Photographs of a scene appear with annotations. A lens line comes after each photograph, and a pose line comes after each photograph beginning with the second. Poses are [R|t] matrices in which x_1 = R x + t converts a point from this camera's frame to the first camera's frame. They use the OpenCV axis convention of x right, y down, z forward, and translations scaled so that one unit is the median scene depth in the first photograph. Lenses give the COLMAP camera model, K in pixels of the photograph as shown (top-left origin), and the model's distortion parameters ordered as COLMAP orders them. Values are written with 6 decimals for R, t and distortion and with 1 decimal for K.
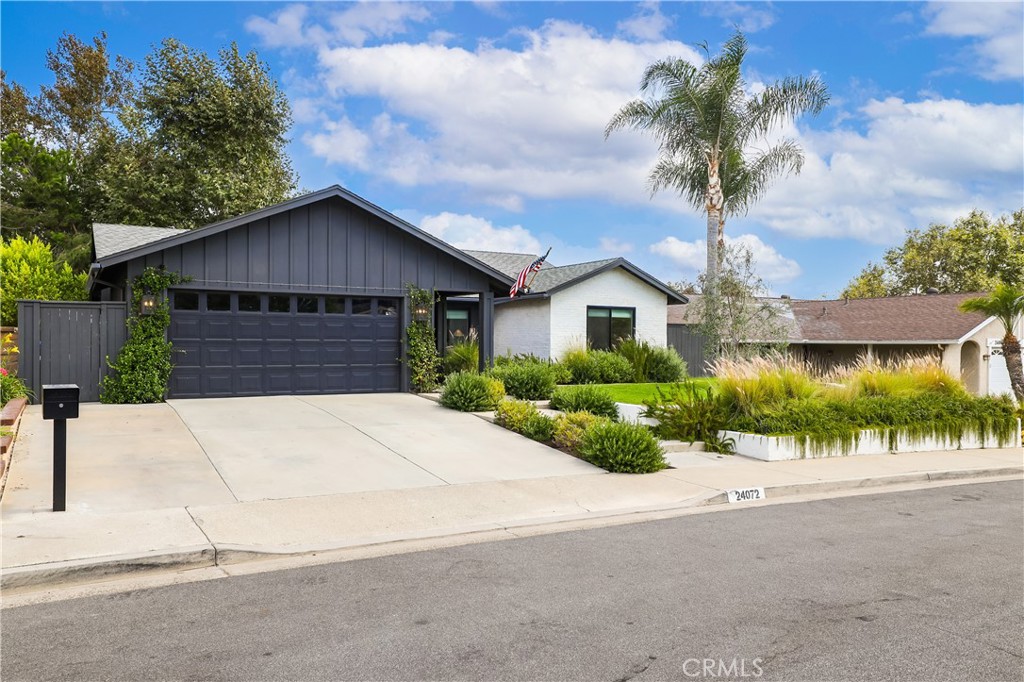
lens RADIAL K [[757.3, 0, 512.0], [0, 757.3, 341.0], [0, 0, 1]] dist [-0.007655, -0.003246]
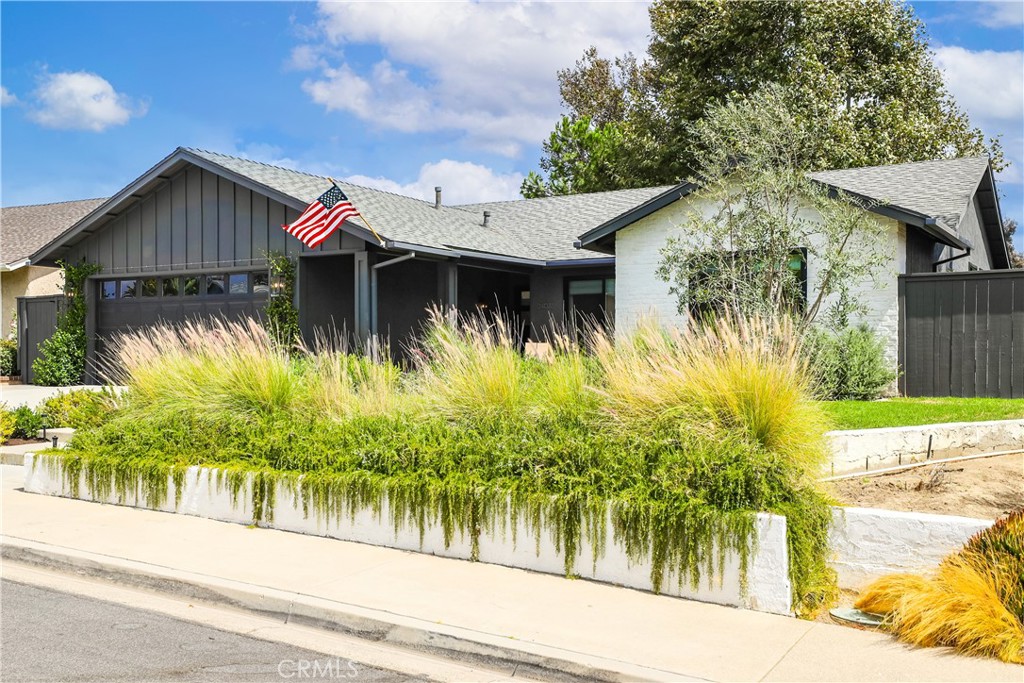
lens RADIAL K [[1079.6, 0, 512.0], [0, 1079.6, 341.5], [0, 0, 1]] dist [-0.006502, -0.006902]
pose [[0.483842, -0.015719, -0.875014, 1.171254], [0.007611, 0.999876, -0.013753, 0.043256], [0.875122, -0.000006, 0.483902, 0.810498]]
